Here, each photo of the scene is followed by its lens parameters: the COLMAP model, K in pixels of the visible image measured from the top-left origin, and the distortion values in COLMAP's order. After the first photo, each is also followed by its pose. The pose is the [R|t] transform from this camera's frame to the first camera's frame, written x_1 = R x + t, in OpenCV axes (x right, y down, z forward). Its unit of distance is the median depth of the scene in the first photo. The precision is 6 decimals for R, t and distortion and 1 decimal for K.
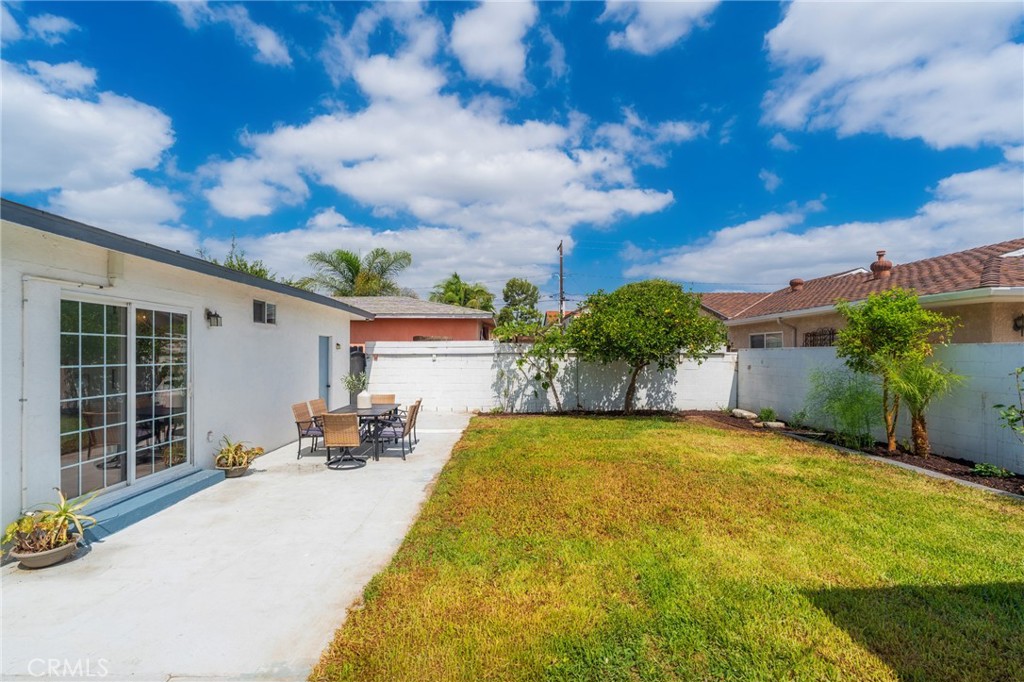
lens RADIAL K [[468.4, 0, 497.3], [0, 468.4, 357.8], [0, 0, 1]] dist [-0.011428, 0.002374]
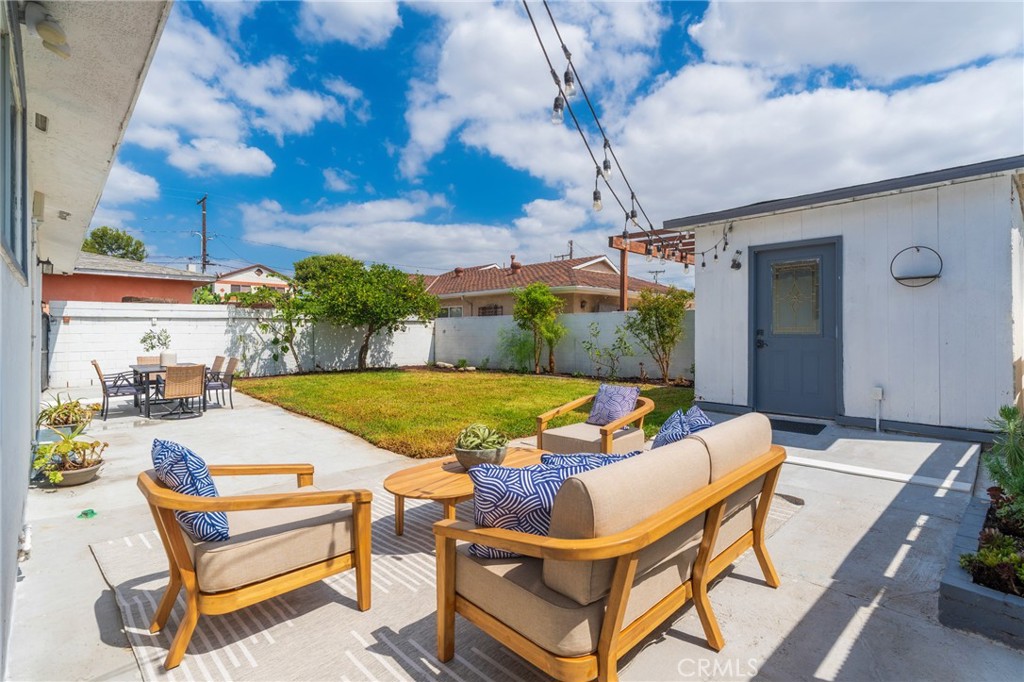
lens RADIAL K [[494.7, 0, 516.3], [0, 494.7, 334.8], [0, 0, 1]] dist [-0.003597, -0.000168]
pose [[0.718546, -0.006097, 0.695452, -0.299595], [0.005457, 0.999980, 0.003128, 0.026328], [-0.695458, 0.001548, 0.718565, -0.172203]]
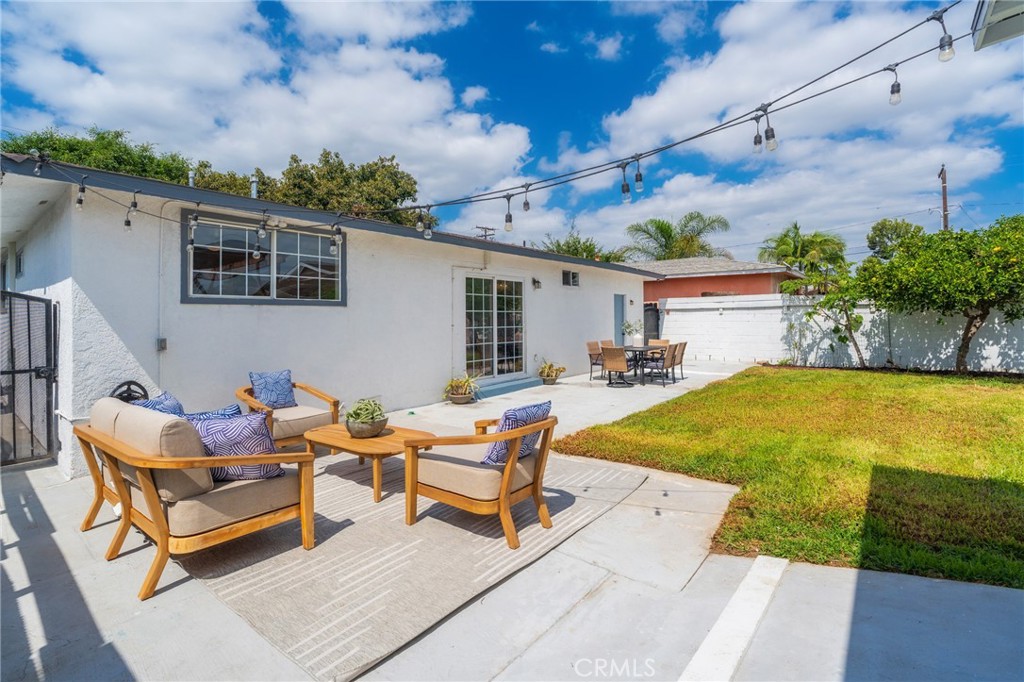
lens RADIAL K [[468.4, 0, 511.9], [0, 468.4, 317.7], [0, 0, 1]] dist [-0.011428, 0.002374]
pose [[0.789840, -0.008521, -0.613254, 0.149994], [0.003717, 0.999952, -0.009107, 0.022221], [0.613301, 0.004914, 0.789834, -0.156026]]
